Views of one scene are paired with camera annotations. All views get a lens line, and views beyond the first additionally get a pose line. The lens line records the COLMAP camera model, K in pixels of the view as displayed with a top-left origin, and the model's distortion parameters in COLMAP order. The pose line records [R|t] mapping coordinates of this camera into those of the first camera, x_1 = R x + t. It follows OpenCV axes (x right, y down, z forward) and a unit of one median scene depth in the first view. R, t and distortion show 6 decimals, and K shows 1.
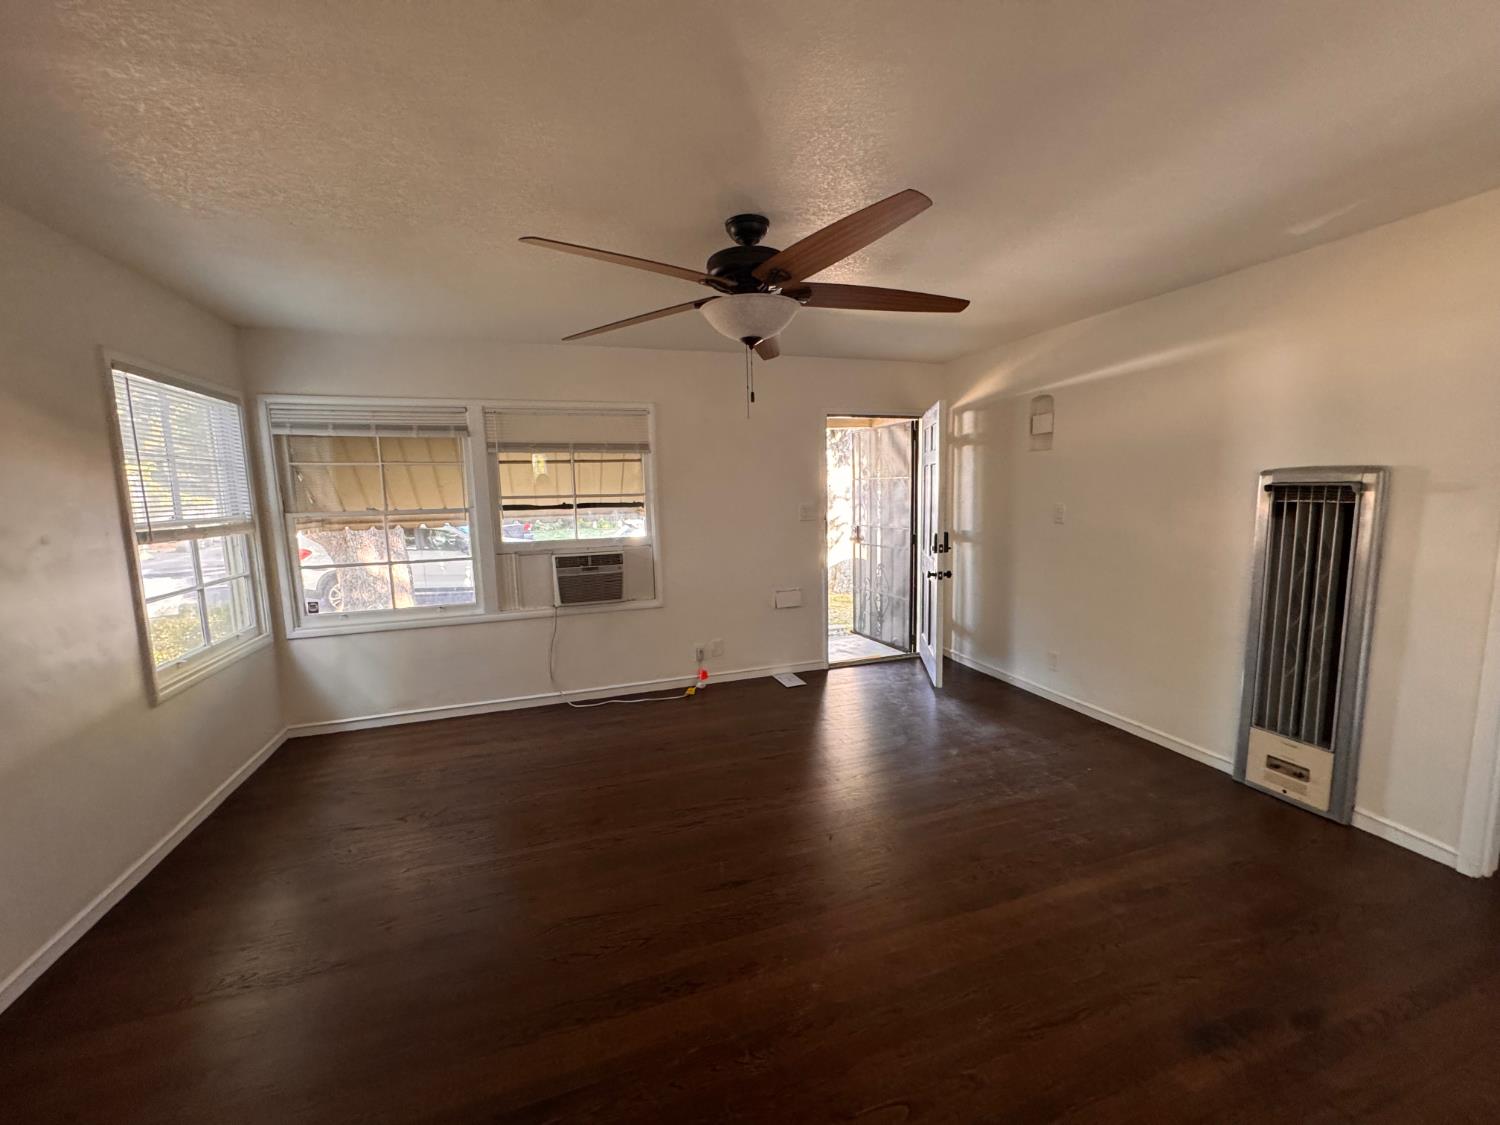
lens RADIAL K [[596.3, 0, 749.9], [0, 596.3, 564.0], [0, 0, 1]] dist [-0.003180, 0.000241]
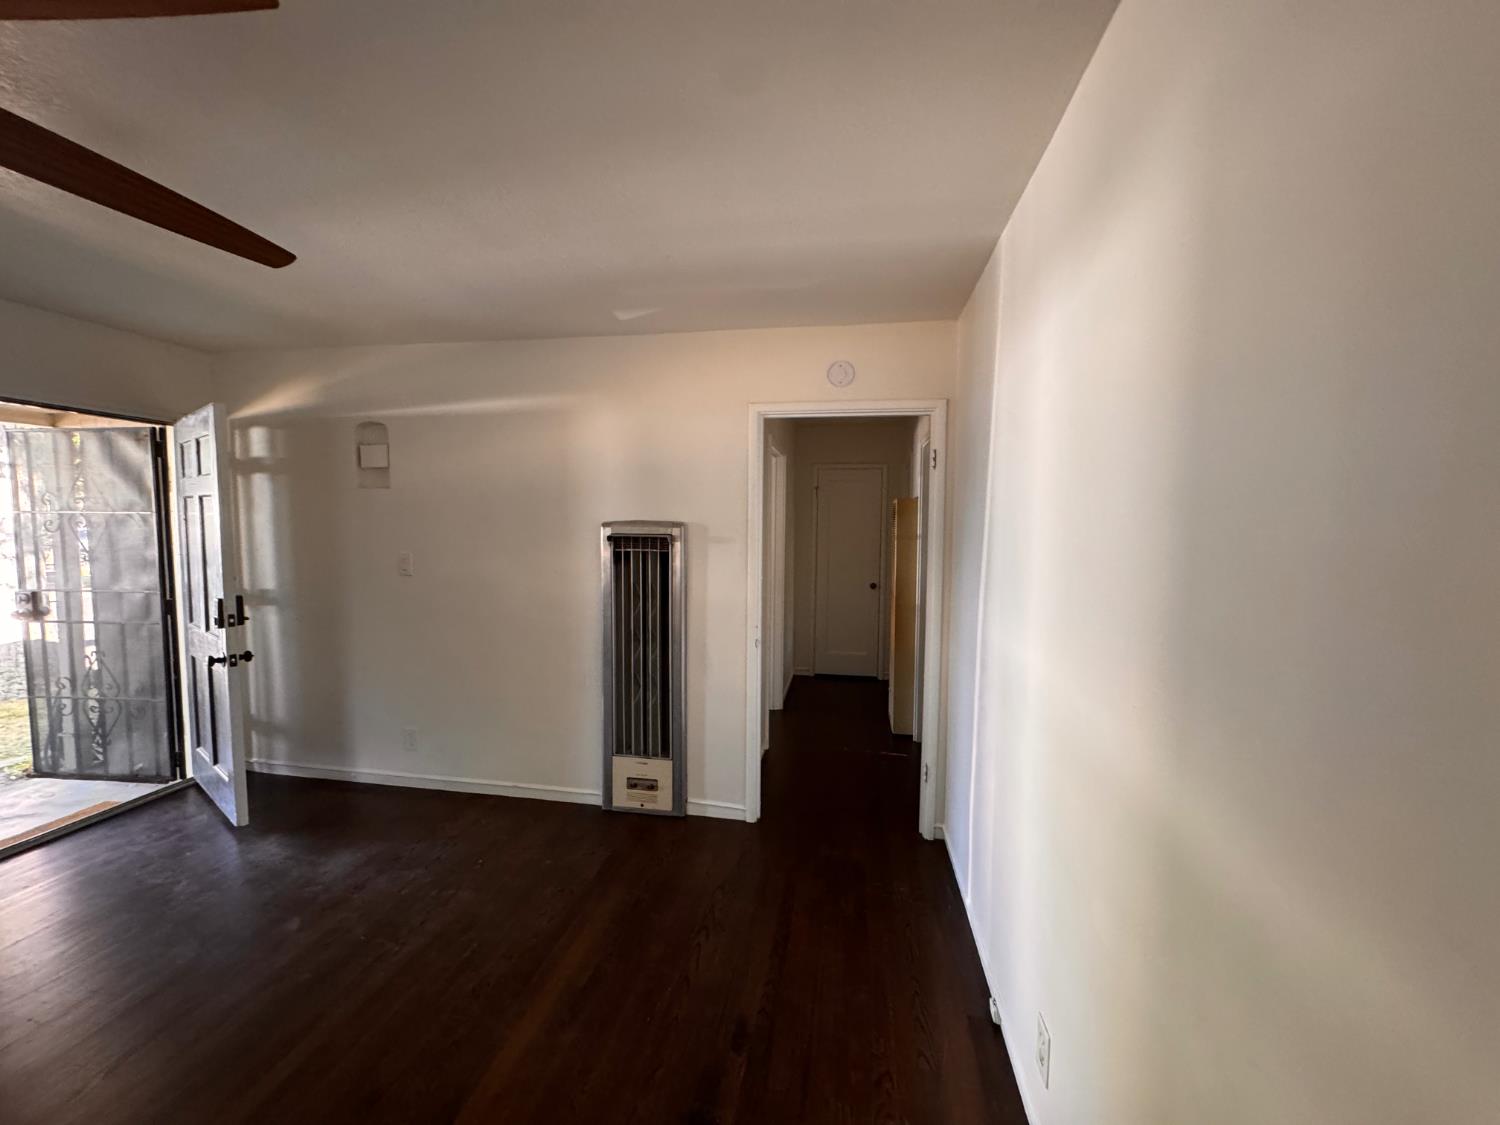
lens RADIAL K [[596.3, 0, 749.9], [0, 596.3, 564.0], [0, 0, 1]] dist [-0.003180, 0.000241]
pose [[0.479752, -0.032312, 0.876809, 0.011705], [0.092448, 0.995621, -0.013893, -0.024320], [-0.872520, 0.087725, 0.480638, 0.145145]]
